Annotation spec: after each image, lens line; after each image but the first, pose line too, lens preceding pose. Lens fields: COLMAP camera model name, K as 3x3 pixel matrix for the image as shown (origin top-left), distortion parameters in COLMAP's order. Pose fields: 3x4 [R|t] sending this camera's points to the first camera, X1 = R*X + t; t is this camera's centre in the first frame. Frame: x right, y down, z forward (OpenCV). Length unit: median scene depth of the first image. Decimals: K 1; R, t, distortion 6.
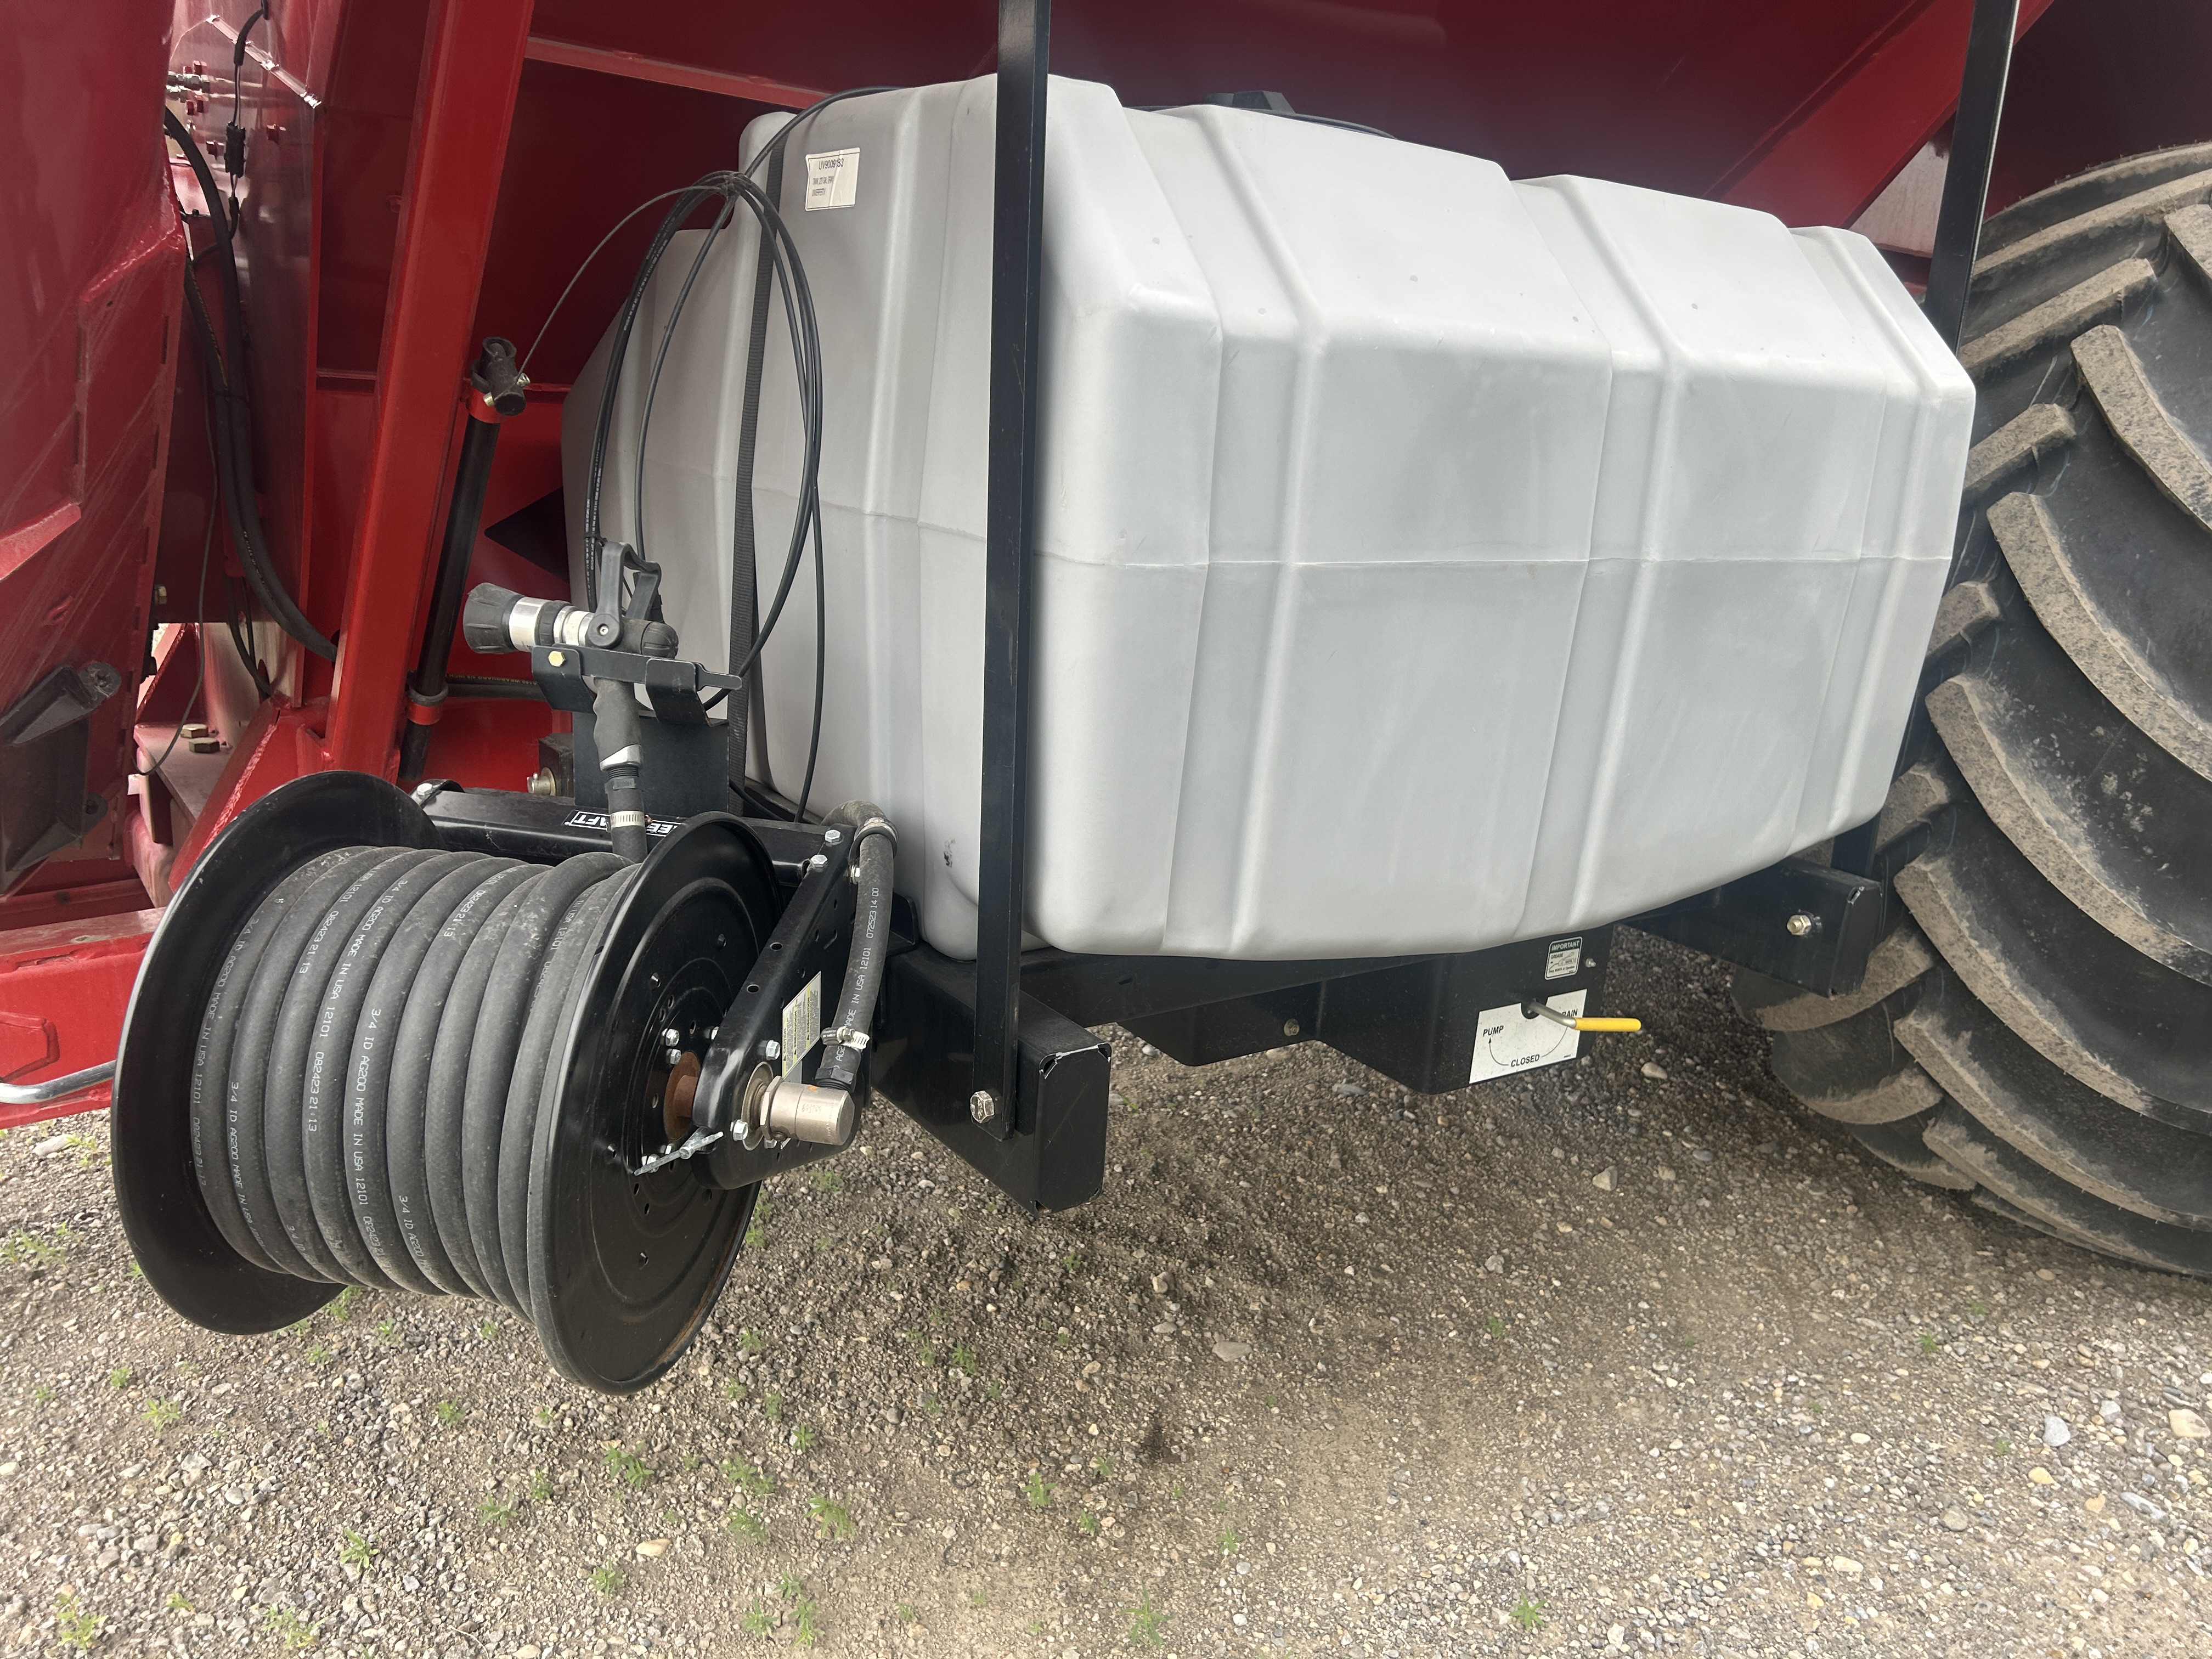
lens RADIAL K [[1566.6, 0, 1105.5], [0, 1566.6, 899.0], [0, 0, 1]] dist [0.006842, 0.003692]
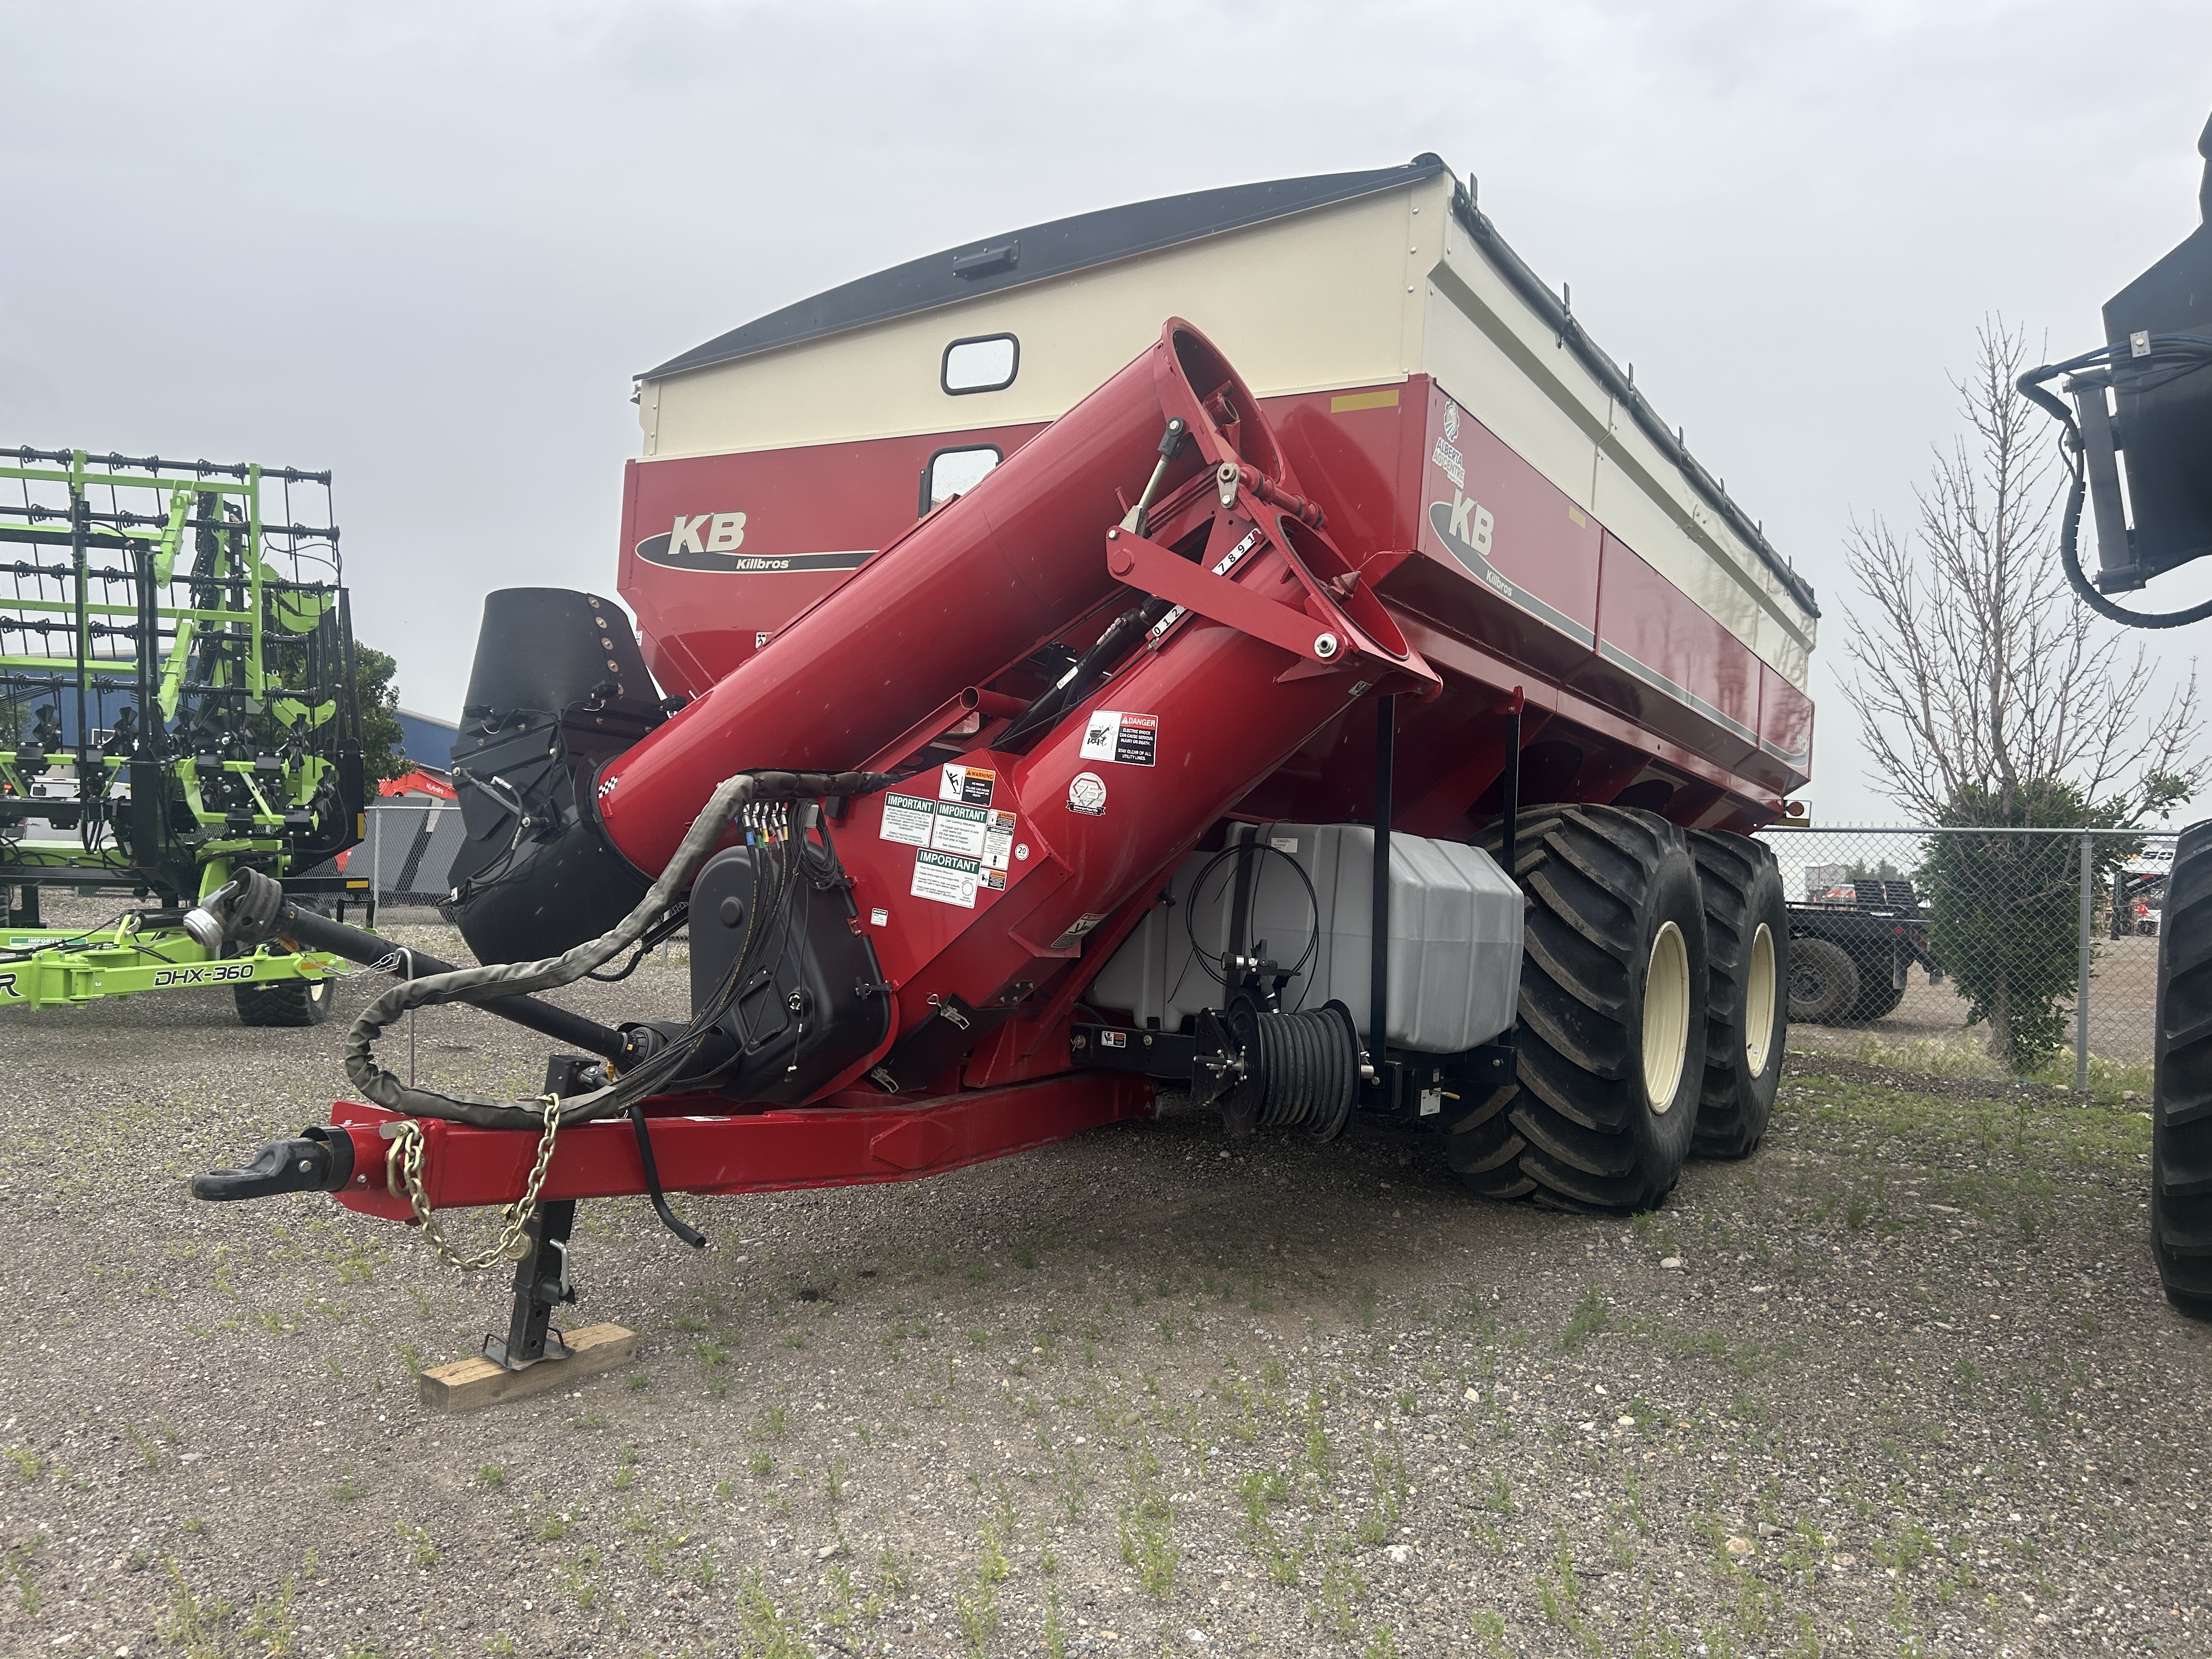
lens RADIAL K [[1566.6, 0, 1105.5], [0, 1566.6, 899.0], [0, 0, 1]] dist [0.006842, 0.003692]
pose [[0.920566, -0.000444, 0.390587, -1.422998], [0.106540, 0.962364, -0.250008, 0.386963], [-0.375776, 0.271762, 0.885967, -1.466146]]
